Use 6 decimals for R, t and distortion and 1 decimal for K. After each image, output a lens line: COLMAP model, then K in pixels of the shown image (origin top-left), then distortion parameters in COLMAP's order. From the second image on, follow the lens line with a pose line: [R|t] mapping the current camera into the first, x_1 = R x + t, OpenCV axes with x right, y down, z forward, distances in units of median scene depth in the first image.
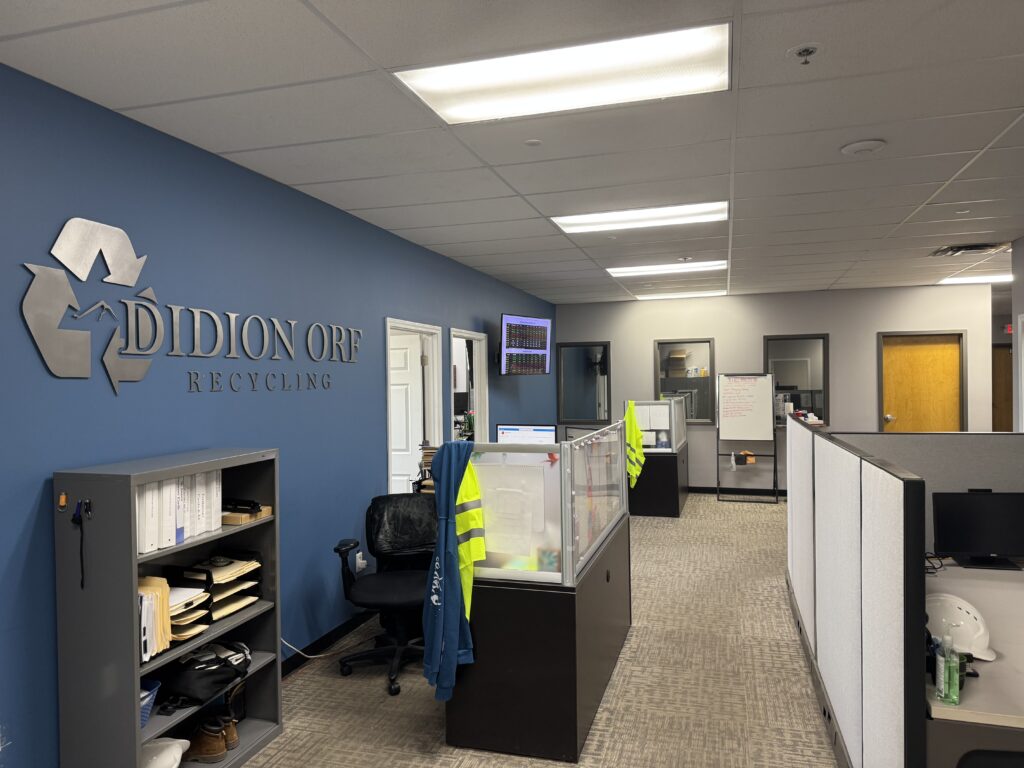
lens RADIAL K [[719.0, 0, 508.1], [0, 719.0, 389.5], [0, 0, 1]] dist [0.068356, -0.112106]
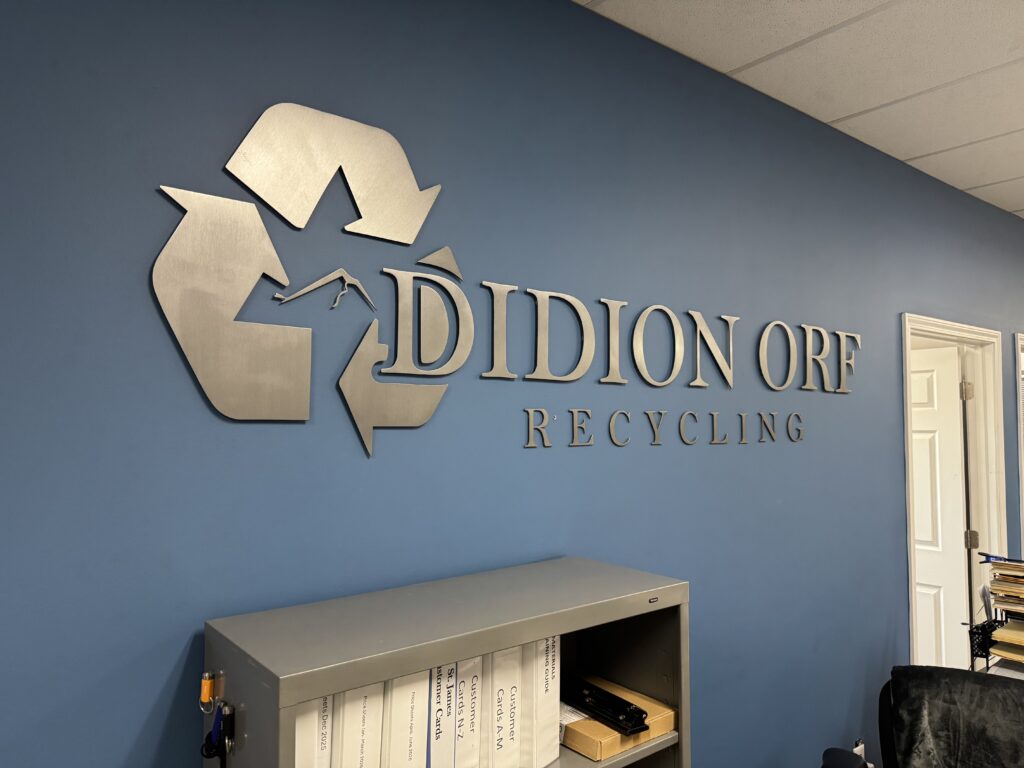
lens RADIAL K [[719.0, 0, 508.1], [0, 719.0, 389.5], [0, 0, 1]] dist [0.068356, -0.112106]
pose [[0.817897, -0.013213, -0.575214, -0.149477], [-0.017062, 0.998740, -0.047202, -0.013907], [0.575112, 0.048420, 0.816640, 0.563229]]
